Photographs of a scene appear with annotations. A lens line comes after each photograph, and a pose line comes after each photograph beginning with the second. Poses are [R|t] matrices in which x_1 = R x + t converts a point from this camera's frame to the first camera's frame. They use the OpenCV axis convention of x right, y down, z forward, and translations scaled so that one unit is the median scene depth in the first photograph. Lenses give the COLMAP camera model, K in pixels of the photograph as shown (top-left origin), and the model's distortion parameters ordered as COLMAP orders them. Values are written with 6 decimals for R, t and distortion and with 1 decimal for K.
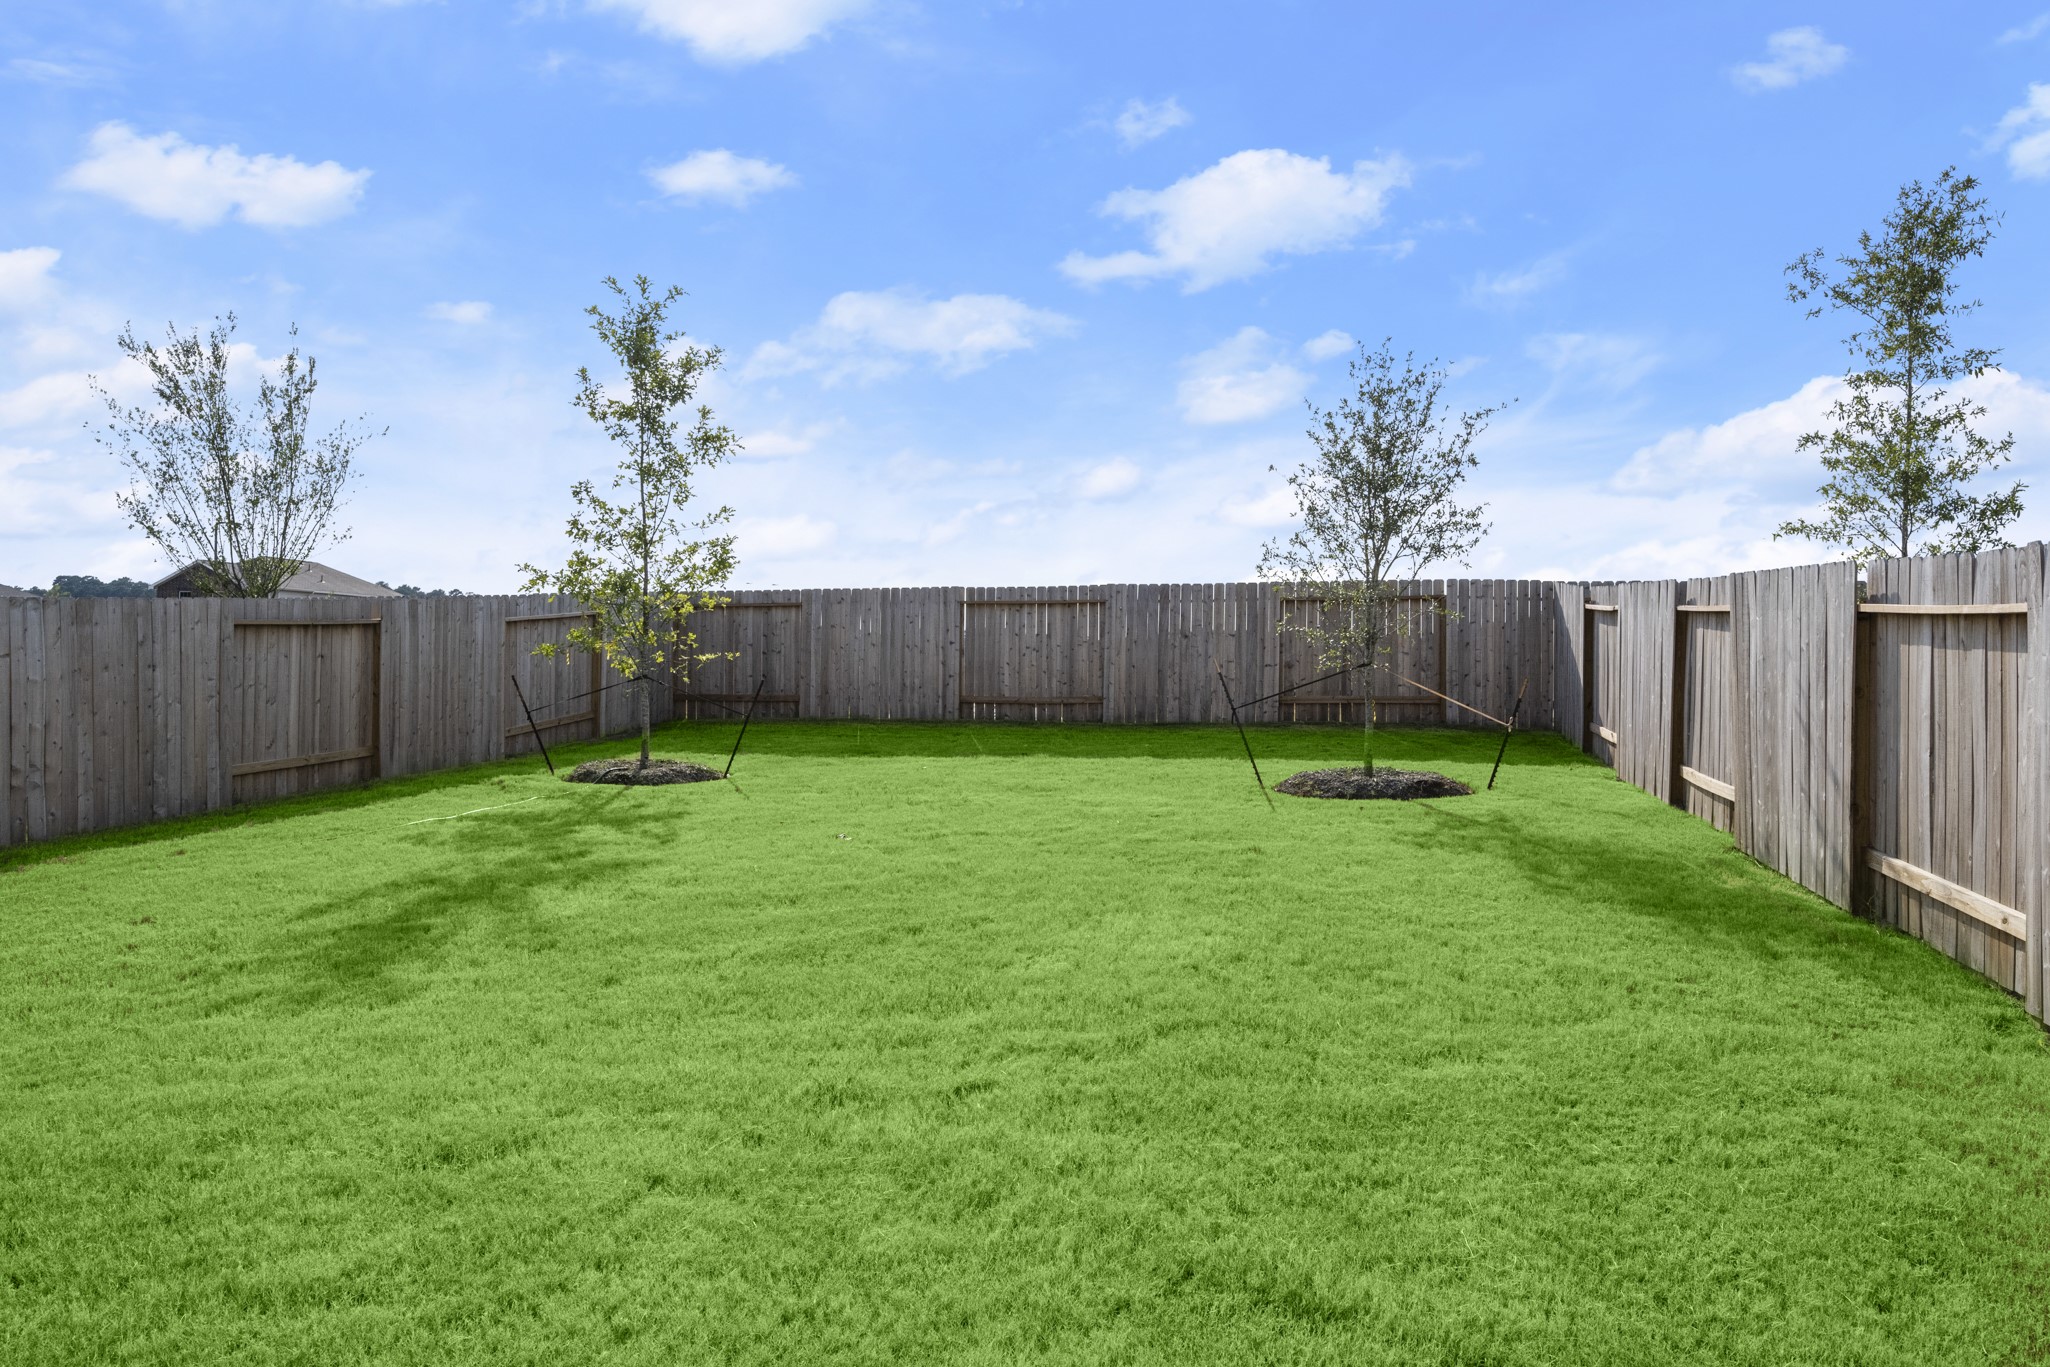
lens RADIAL K [[1423.7, 0, 1024.9], [0, 1423.7, 675.8], [0, 0, 1]] dist [0.029717, 0.002929]
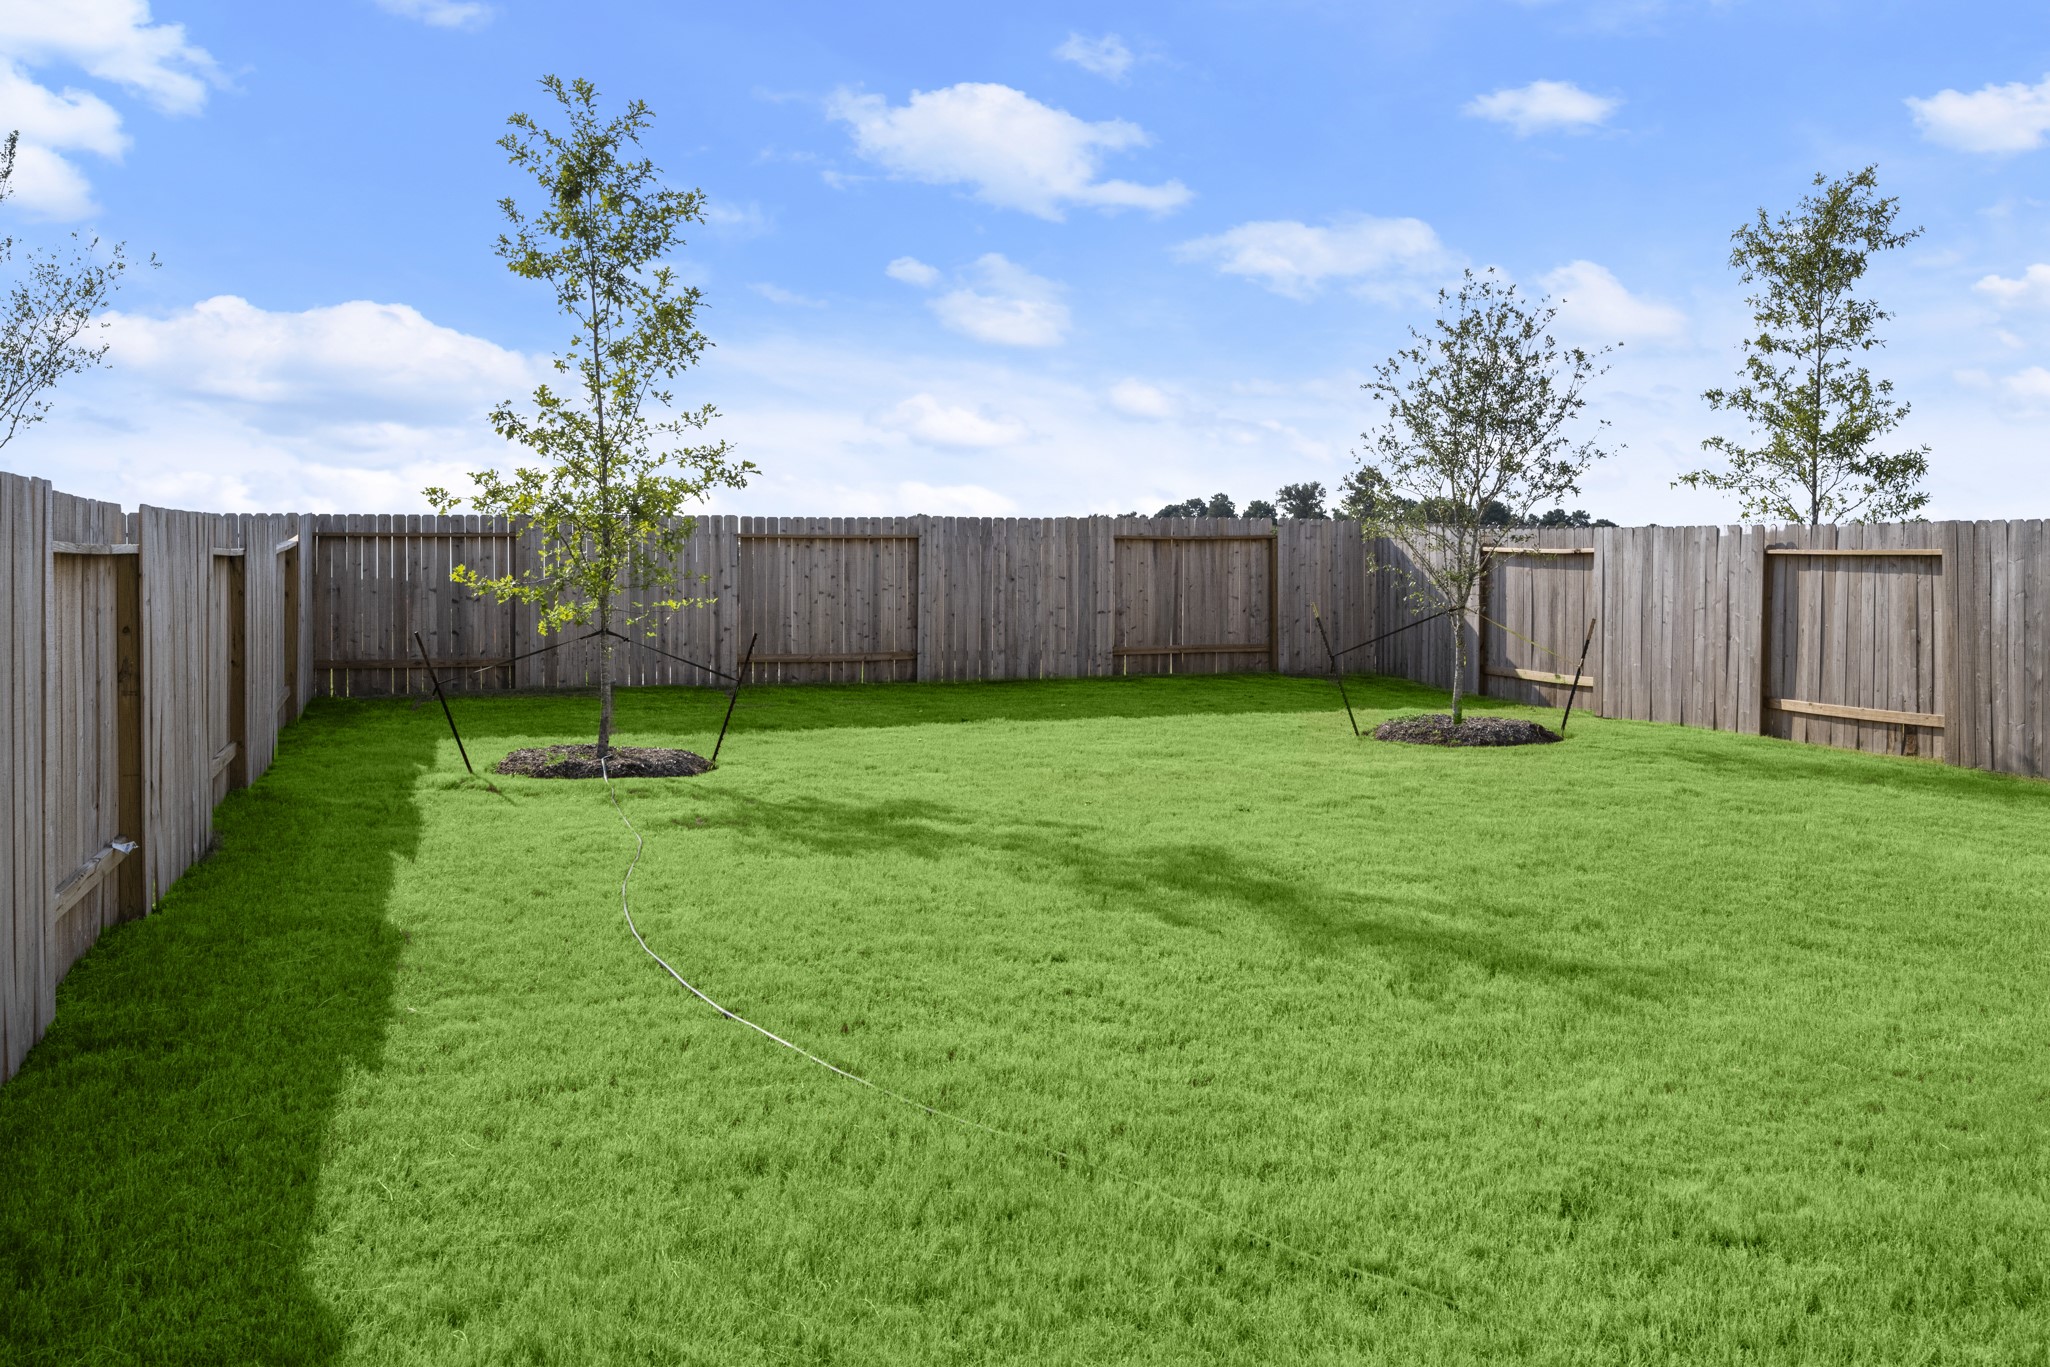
lens RADIAL K [[1766.1, 0, 1024.7], [0, 1766.1, 683.1], [0, 0, 1]] dist [0.017077, -0.003372]
pose [[0.860999, -0.030246, 0.507706, -0.419174], [0.015917, 0.999344, 0.032541, 0.000490], [-0.508357, -0.019937, 0.860916, 0.080816]]
